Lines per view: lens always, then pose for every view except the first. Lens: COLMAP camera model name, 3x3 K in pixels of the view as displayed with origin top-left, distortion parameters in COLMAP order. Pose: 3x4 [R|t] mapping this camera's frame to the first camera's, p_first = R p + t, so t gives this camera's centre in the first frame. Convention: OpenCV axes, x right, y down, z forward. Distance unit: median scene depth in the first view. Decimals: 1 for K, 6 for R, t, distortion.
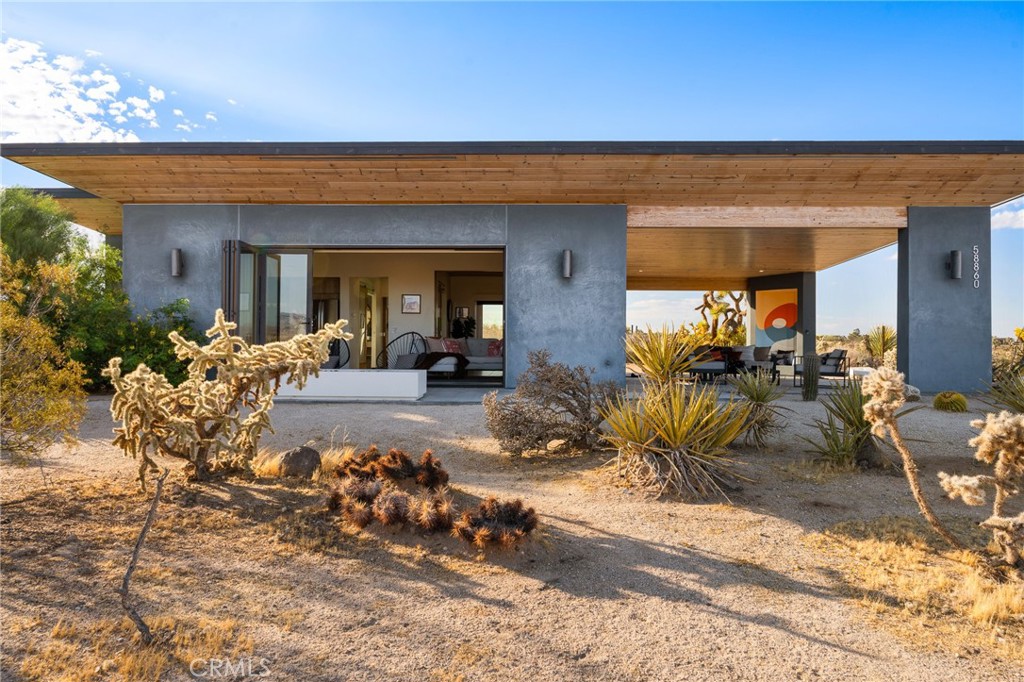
lens RADIAL K [[666.3, 0, 509.7], [0, 666.3, 341.2], [0, 0, 1]] dist [0.004733, 0.000337]
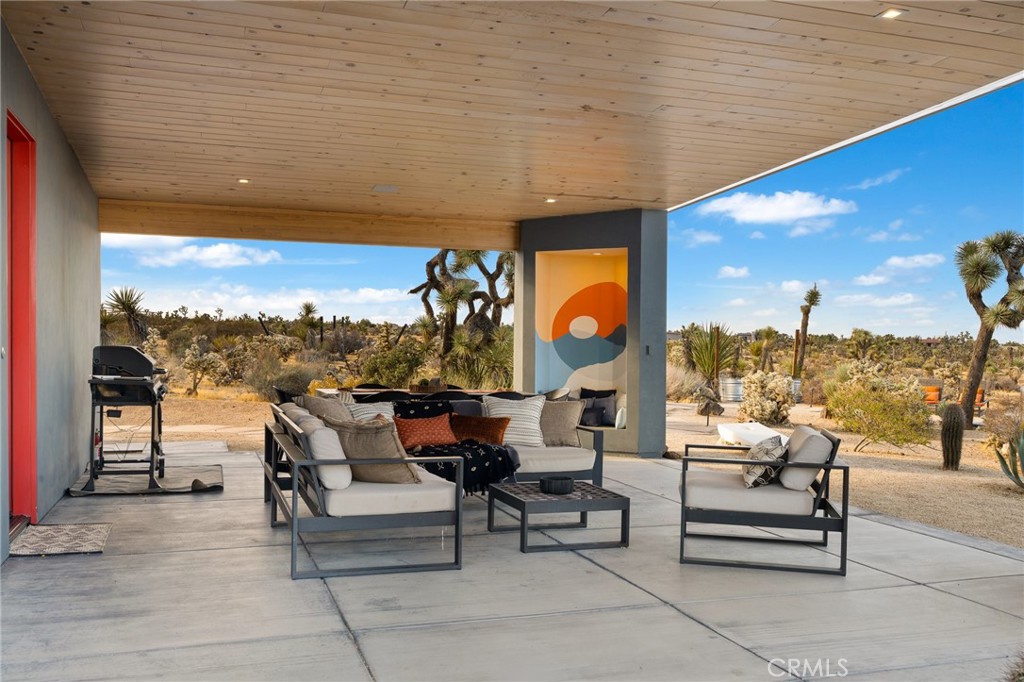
lens RADIAL K [[907.5, 0, 511.1], [0, 907.5, 342.1], [0, 0, 1]] dist [0.000824, 0.000028]
pose [[0.938199, 0.000319, 0.346096, 0.122819], [-0.003296, 0.999962, 0.008014, -0.017801], [-0.346081, -0.008659, 0.938165, 0.367447]]
